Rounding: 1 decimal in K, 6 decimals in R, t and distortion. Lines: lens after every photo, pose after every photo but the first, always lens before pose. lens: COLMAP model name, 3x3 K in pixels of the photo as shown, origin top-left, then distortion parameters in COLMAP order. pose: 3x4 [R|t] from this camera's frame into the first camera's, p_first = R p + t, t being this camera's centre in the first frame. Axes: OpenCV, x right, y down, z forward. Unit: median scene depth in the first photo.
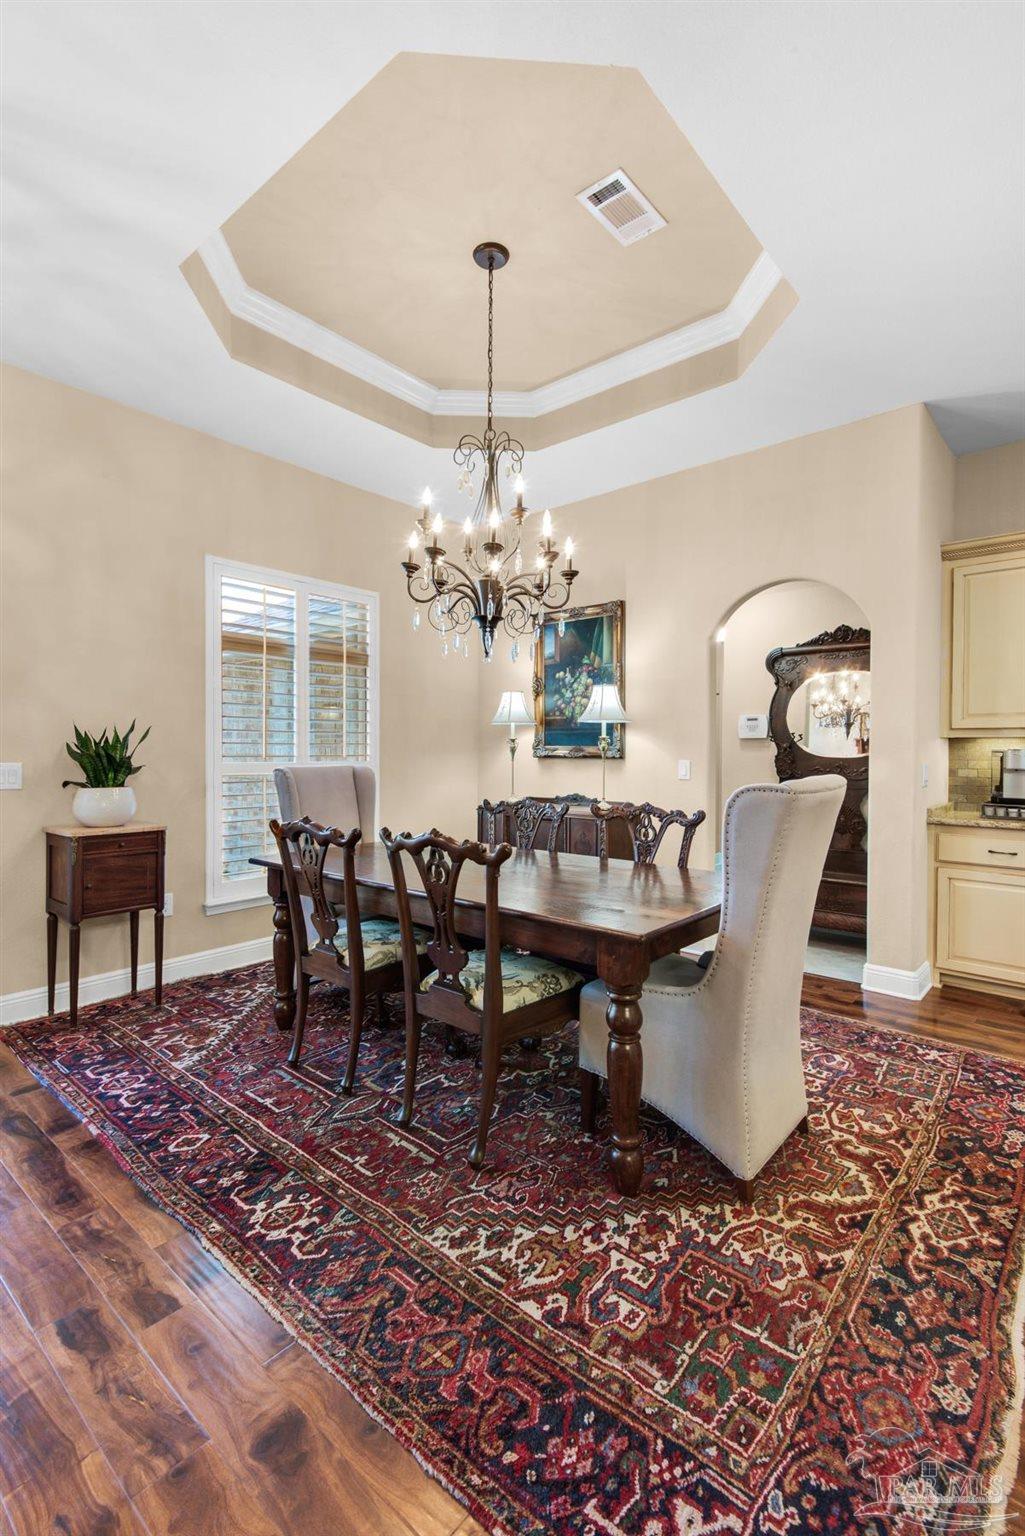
lens RADIAL K [[695.5, 0, 505.9], [0, 695.5, 762.8], [0, 0, 1]] dist [0.023158, -0.012945]
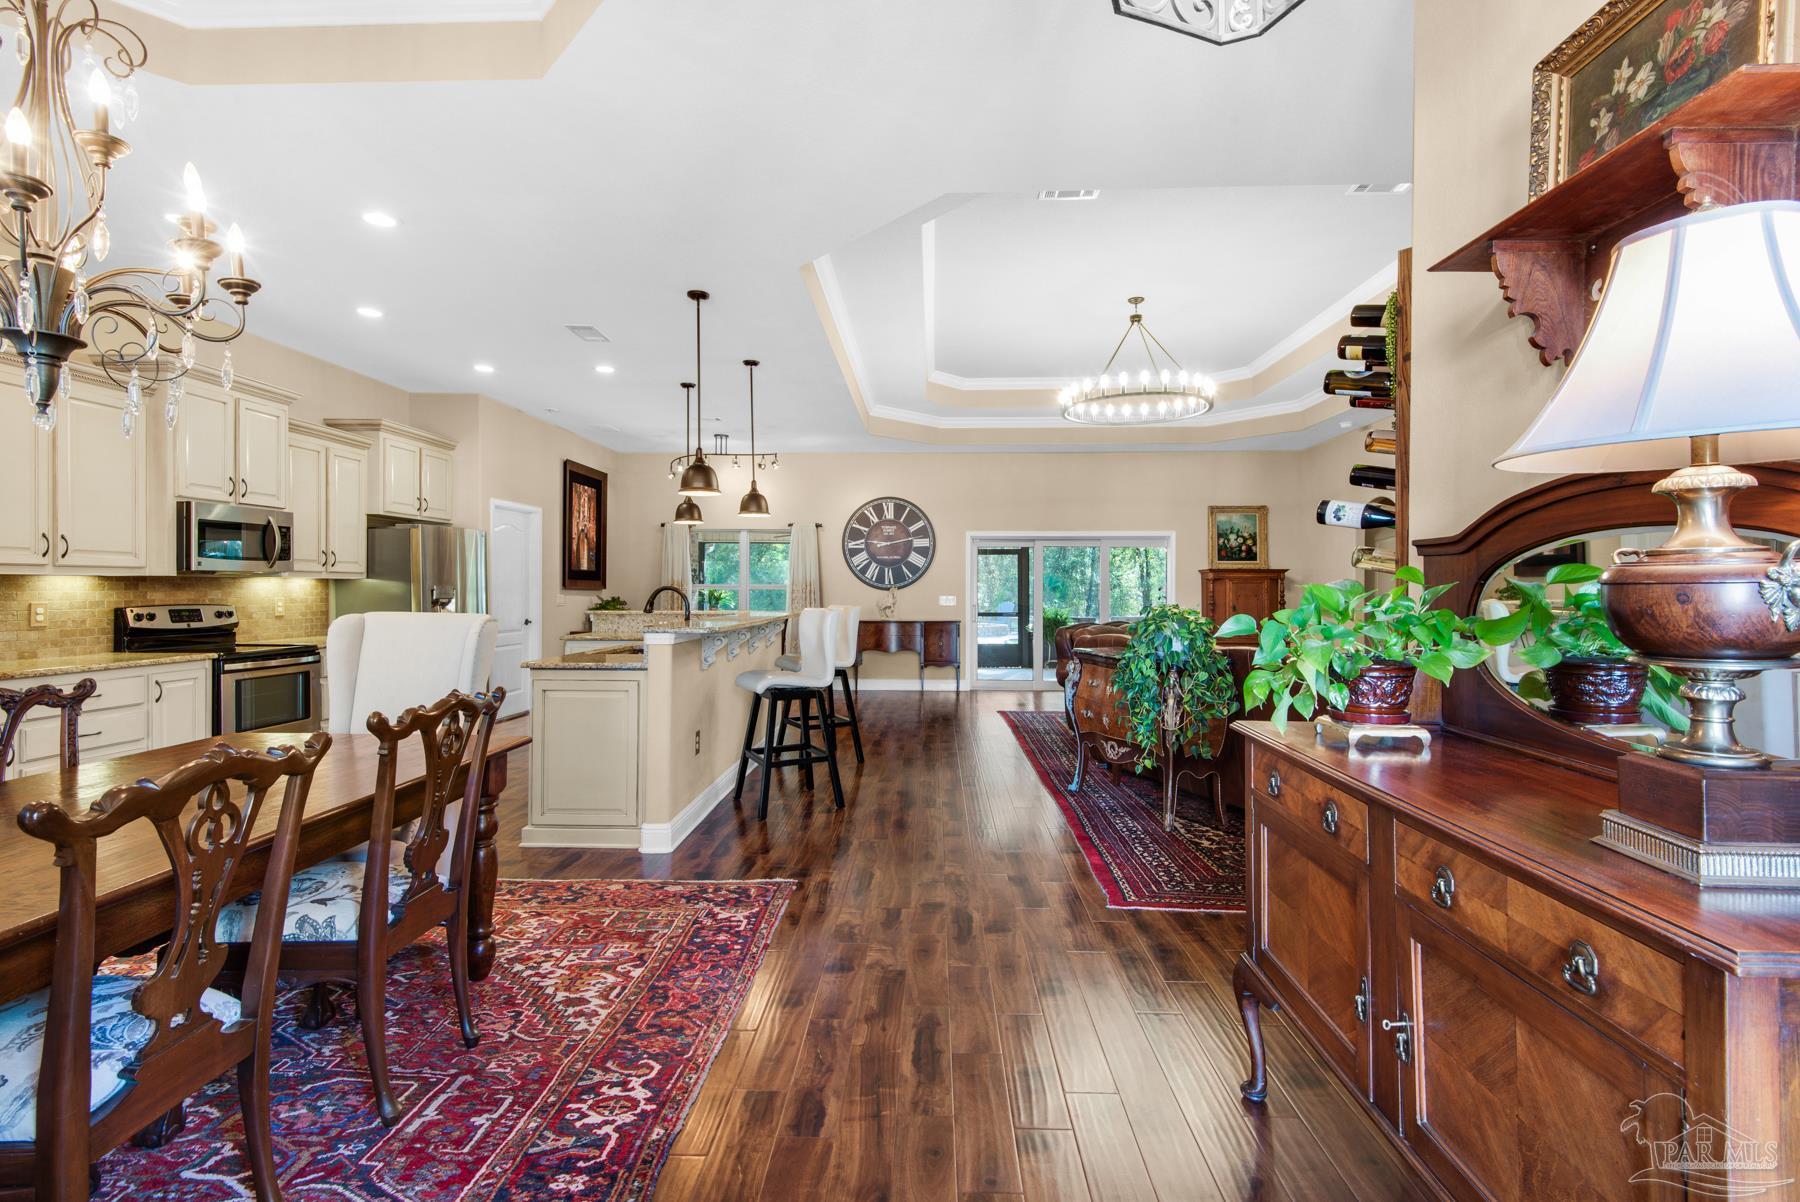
lens RADIAL K [[815.0, 0, 907.3], [0, 815.0, 590.2], [0, 0, 1]] dist [0.023158, -0.012945]
pose [[-0.625486, -0.010200, 0.780169, -1.145297], [0.013267, 0.999631, 0.023706, -0.038328], [-0.780123, 0.025179, -0.625119, 1.118530]]
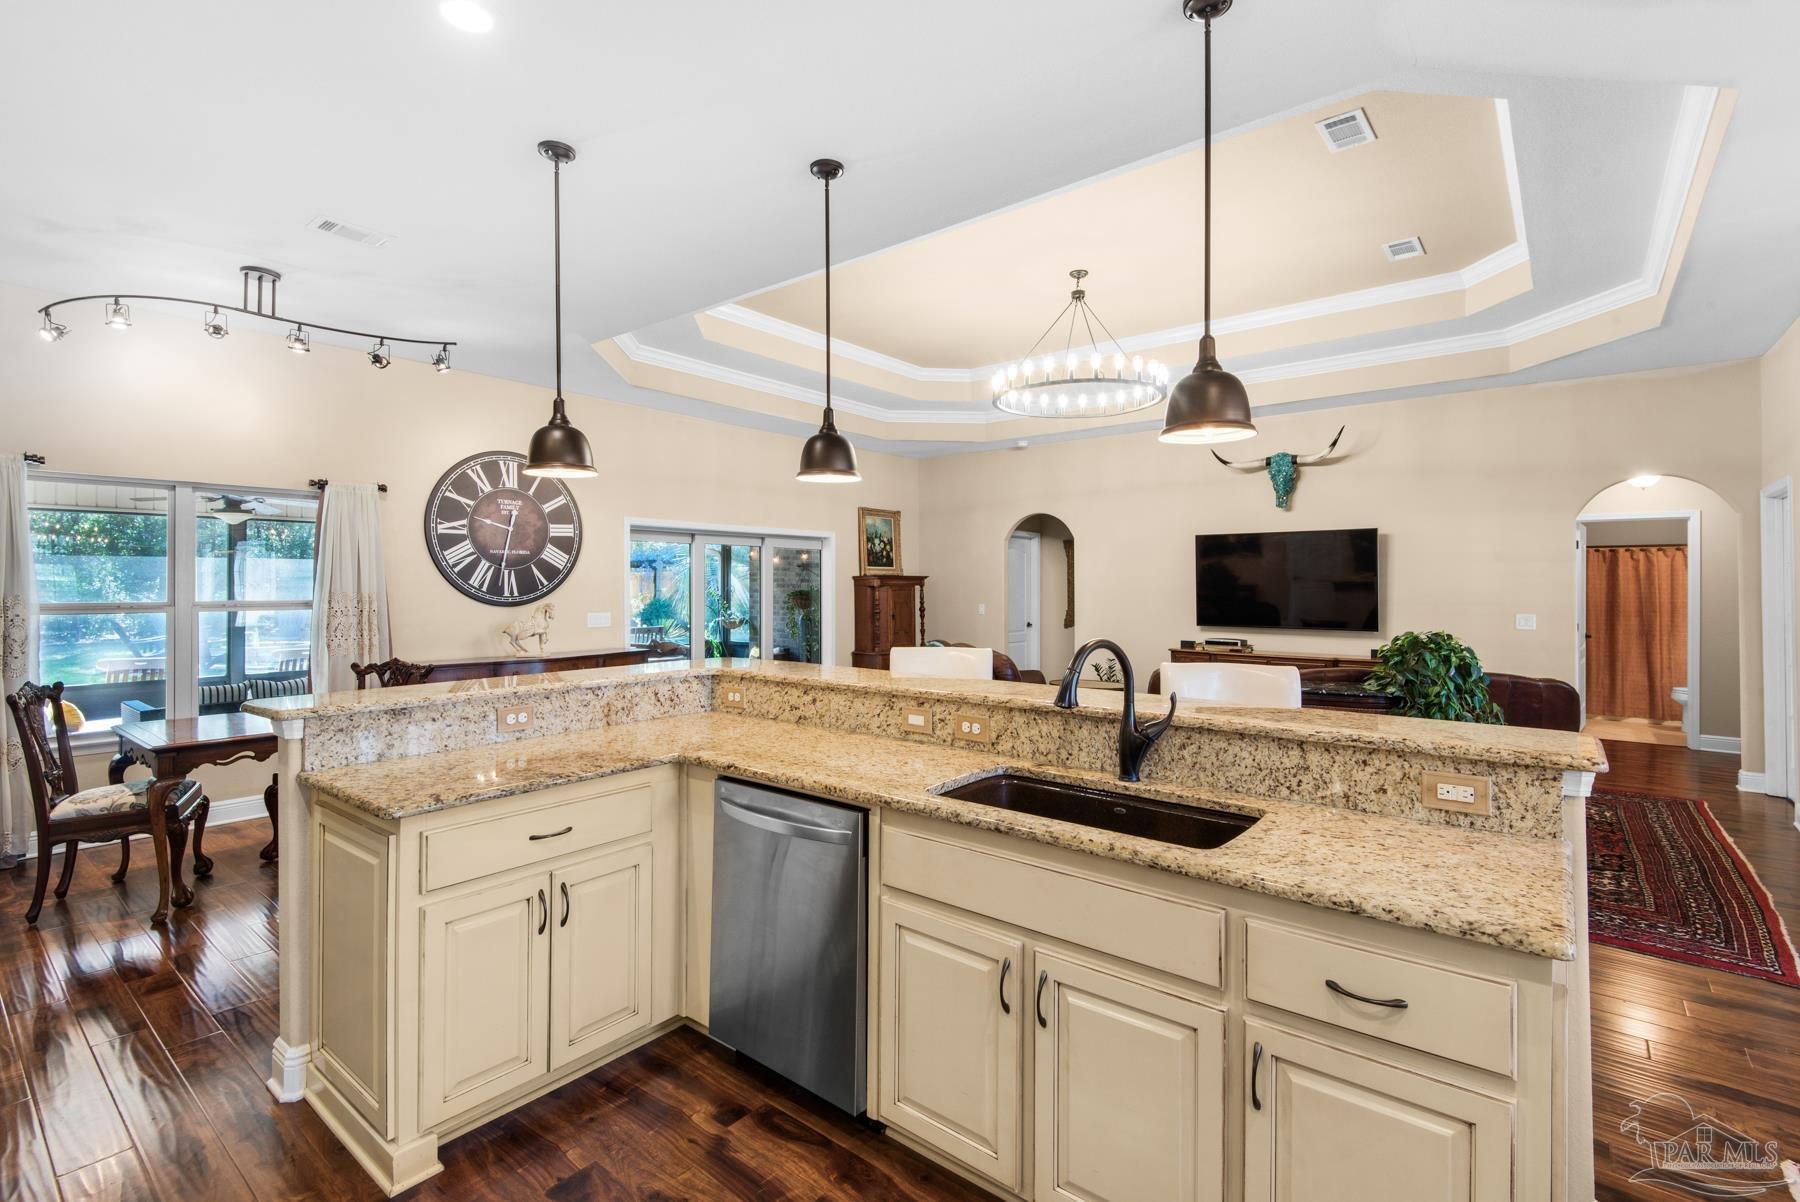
lens RADIAL K [[815.0, 0, 908.8], [0, 815.0, 581.0], [0, 0, 1]] dist [0.023158, -0.012945]
pose [[-0.999466, -0.007243, -0.031870, 1.219760], [-0.007960, 0.999717, 0.022416, -0.091004], [0.031698, 0.022658, -0.999241, 1.169416]]
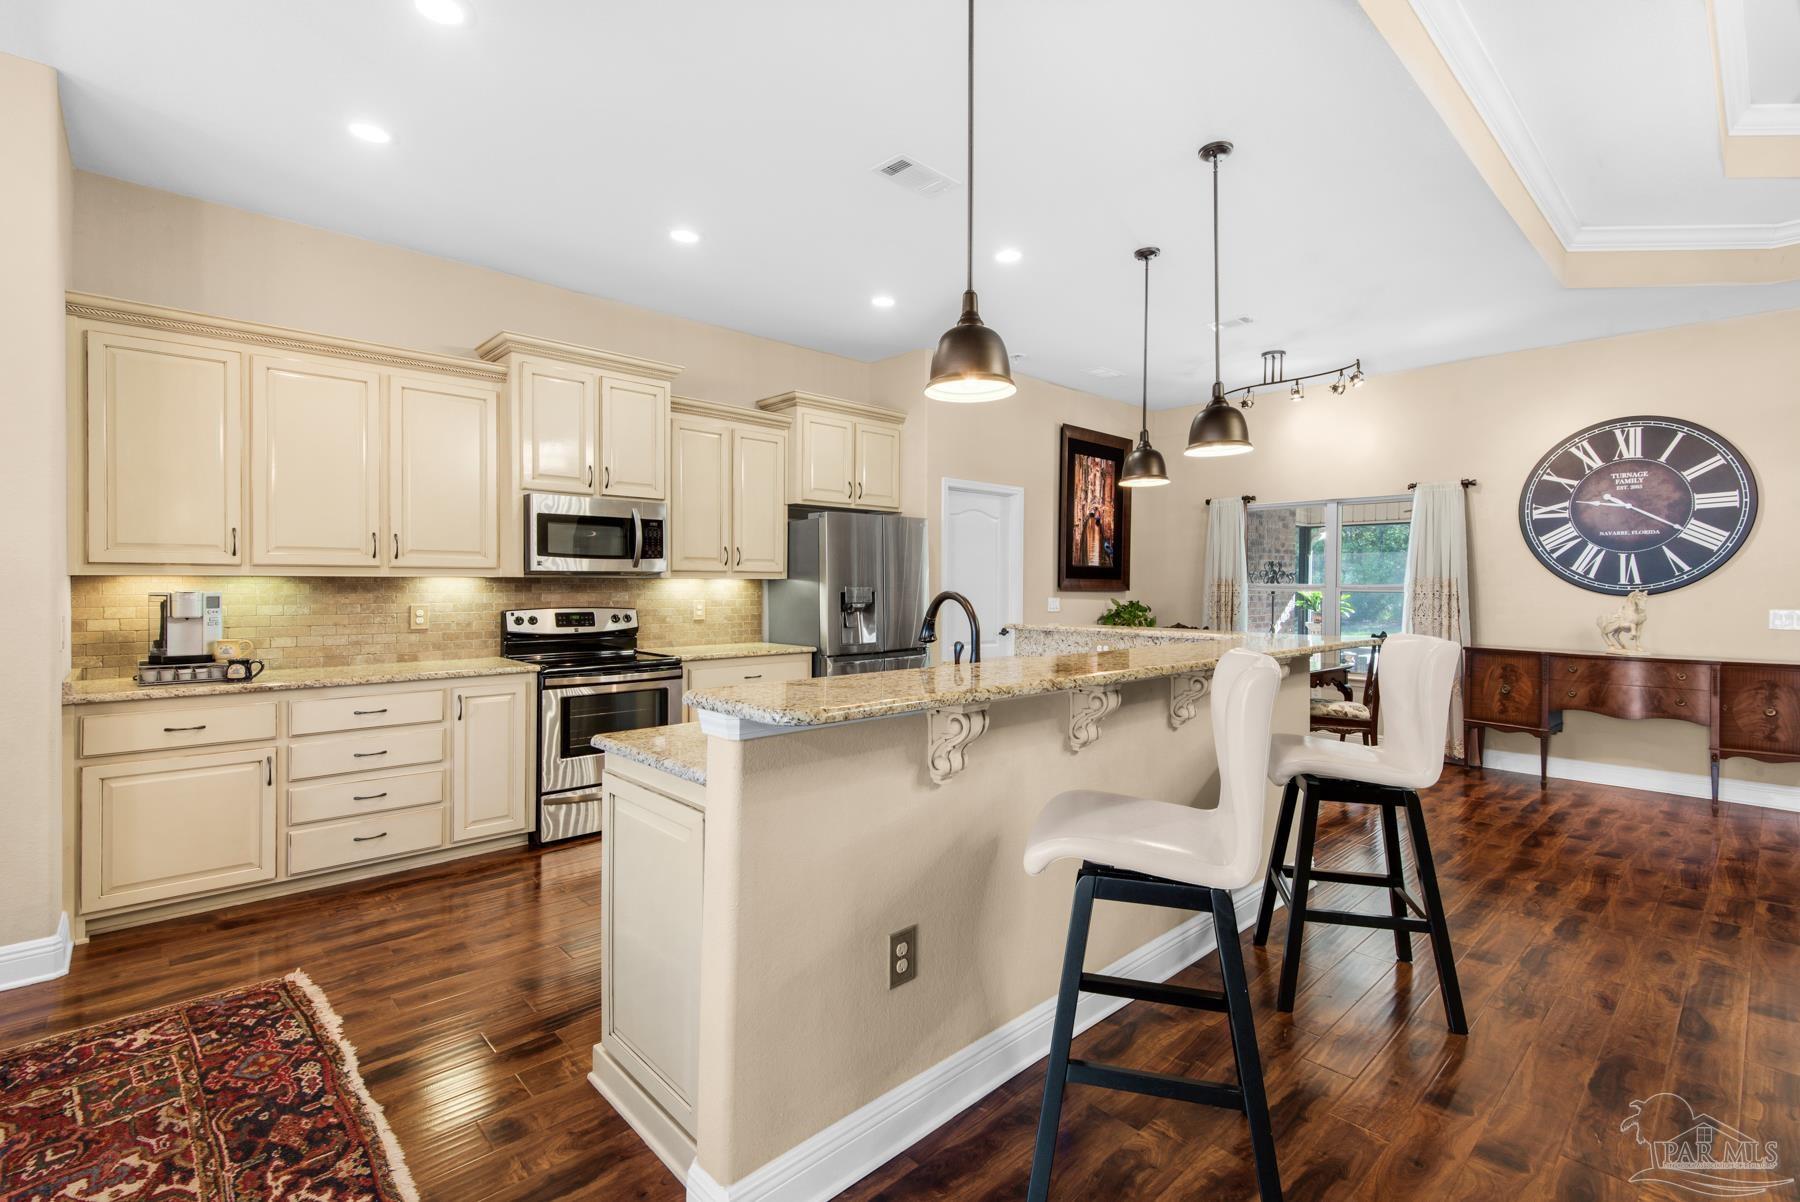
lens RADIAL K [[815.0, 0, 907.2], [0, 815.0, 587.7], [0, 0, 1]] dist [0.023158, -0.012945]
pose [[0.106211, -0.011630, 0.994276, -0.144131], [0.021810, 0.999718, 0.009364, -0.023930], [-0.994104, 0.020690, 0.106435, 0.192397]]
